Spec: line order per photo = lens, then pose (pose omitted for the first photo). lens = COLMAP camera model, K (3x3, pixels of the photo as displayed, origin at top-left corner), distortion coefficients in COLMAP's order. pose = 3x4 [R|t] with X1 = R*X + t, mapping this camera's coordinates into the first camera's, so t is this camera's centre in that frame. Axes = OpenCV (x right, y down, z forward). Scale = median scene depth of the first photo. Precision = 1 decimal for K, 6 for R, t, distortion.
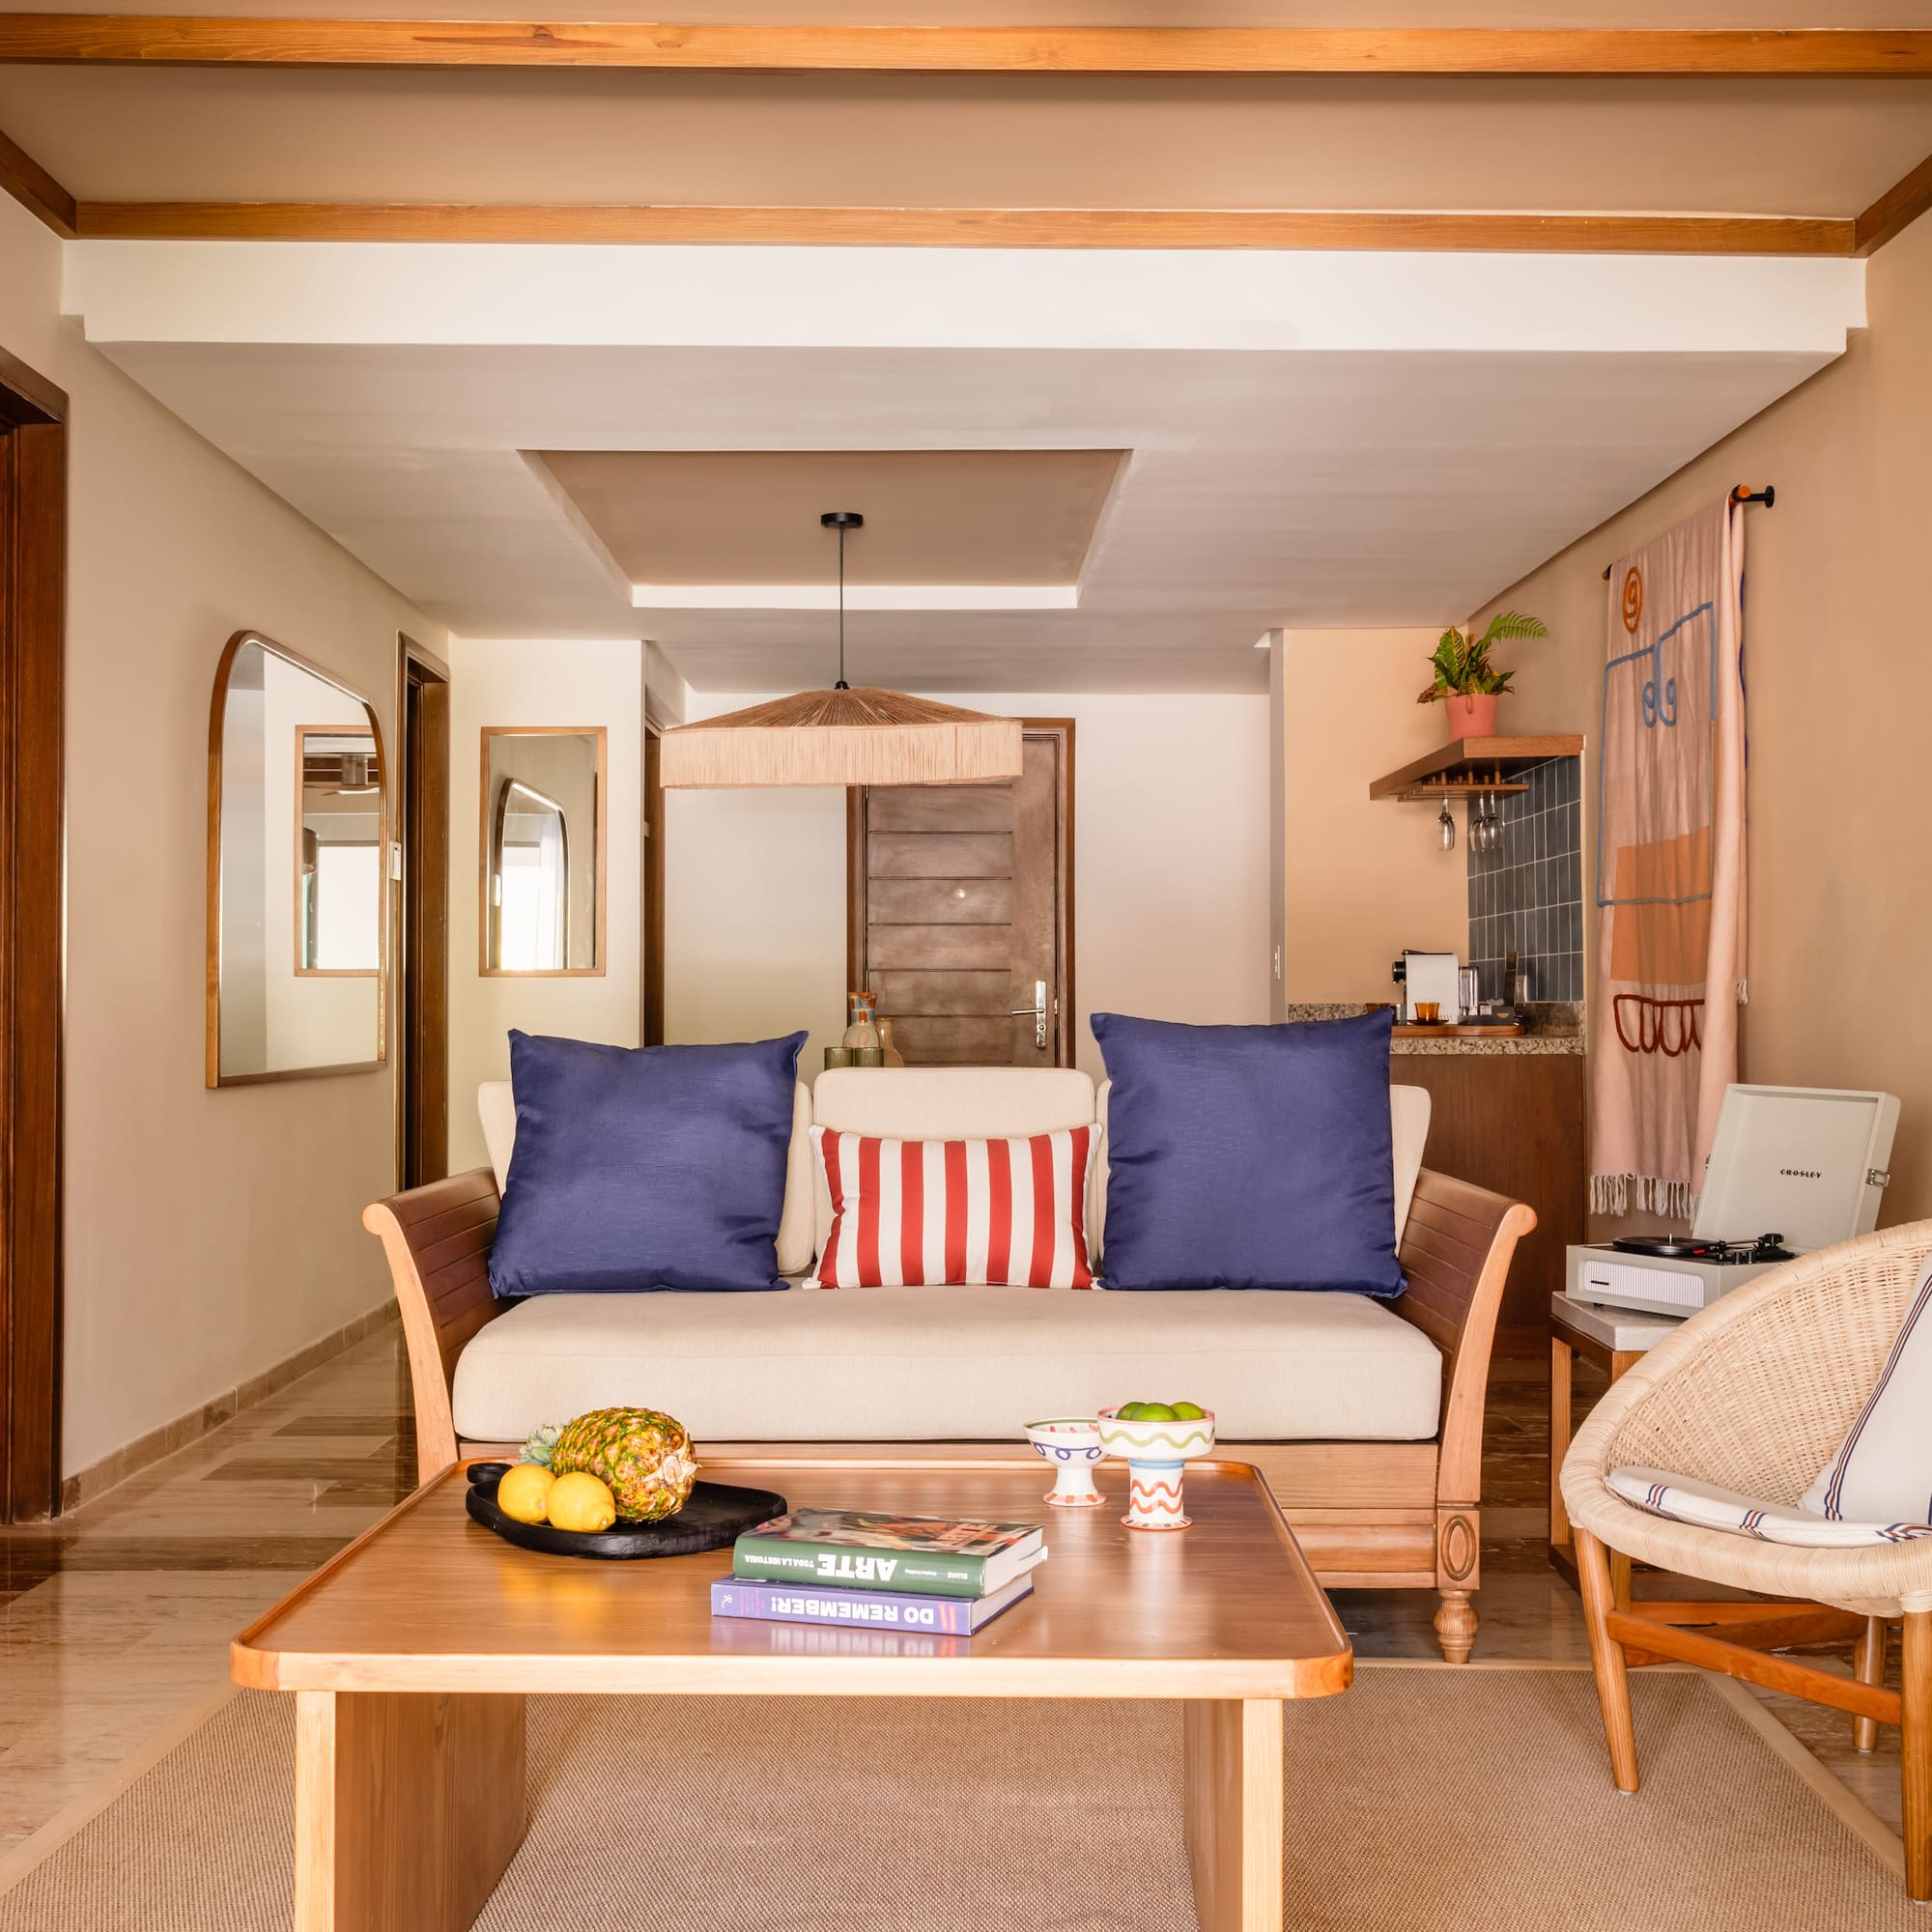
lens RADIAL K [[2666.0, 0, 966.0], [0, 2666.0, 966.0], [0, 0, 1]] dist [0.026389, 0.031556]
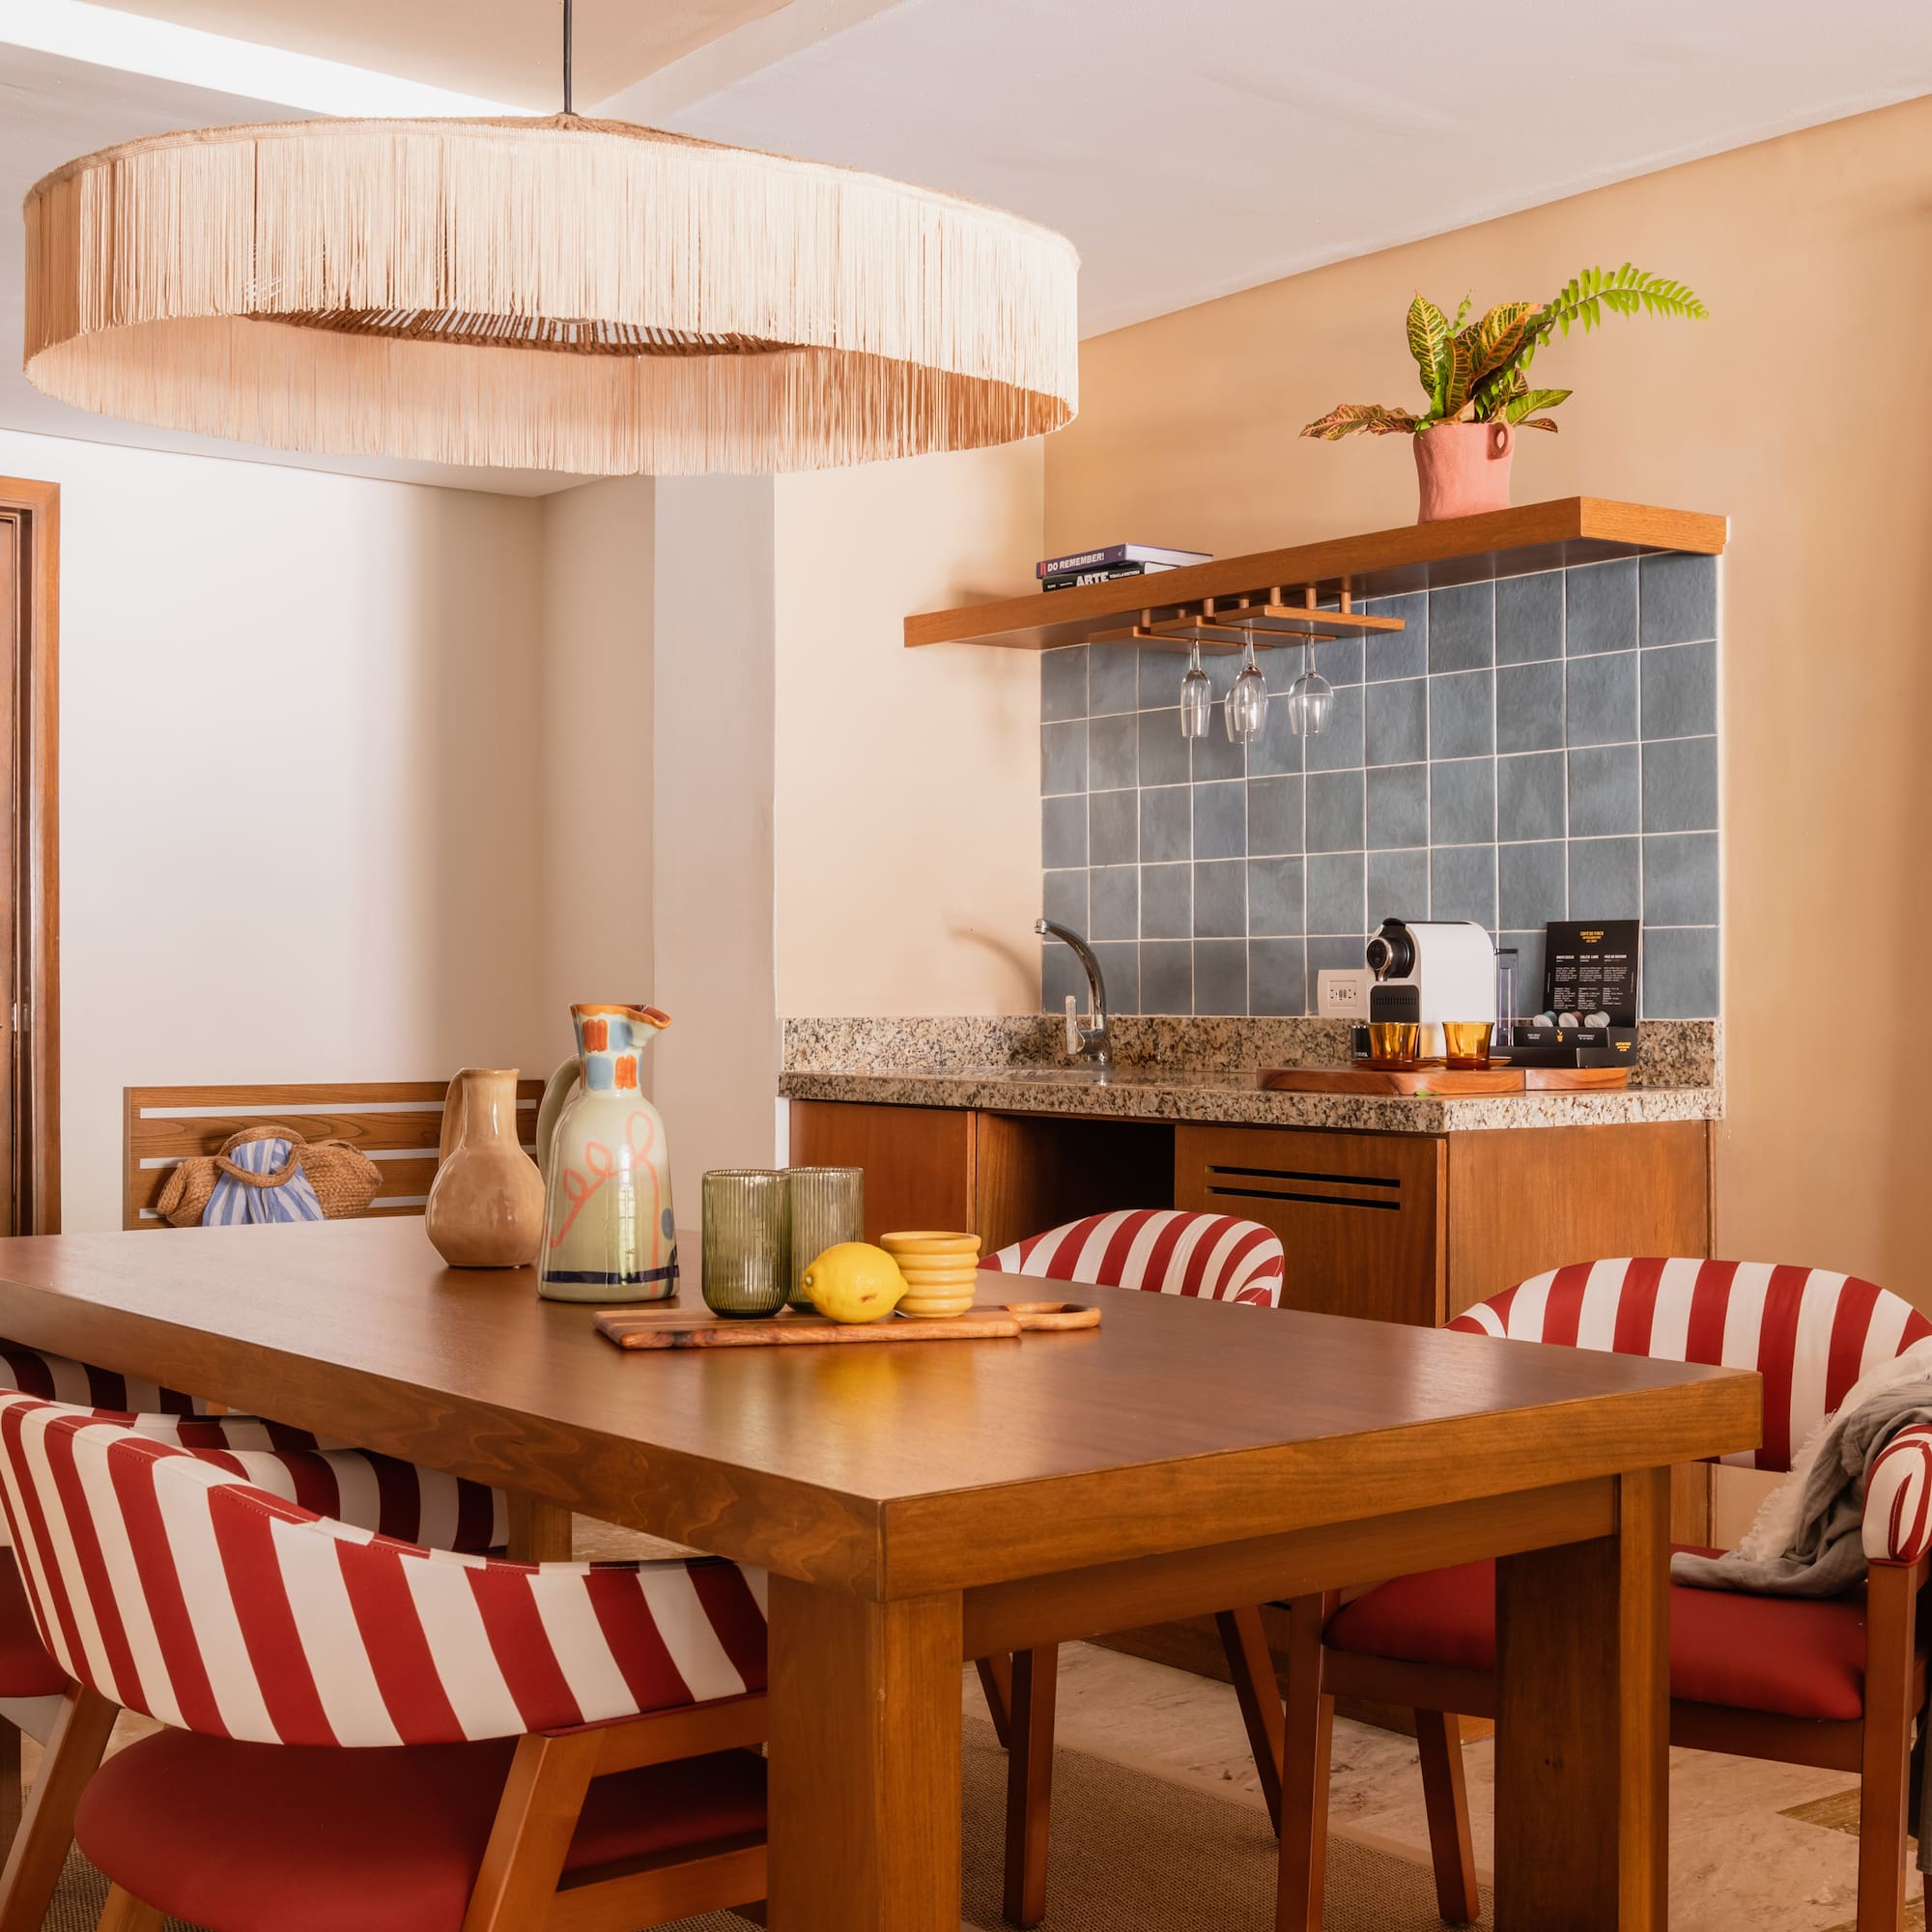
lens RADIAL K [[2666.0, 0, 966.0], [0, 2666.0, 966.0], [0, 0, 1]] dist [0.026389, 0.031556]
pose [[0.793805, 0.006844, 0.608134, -0.172787], [-0.008773, 0.999961, 0.000197, 0.003347], [-0.608110, -0.005492, 0.793834, 0.557845]]
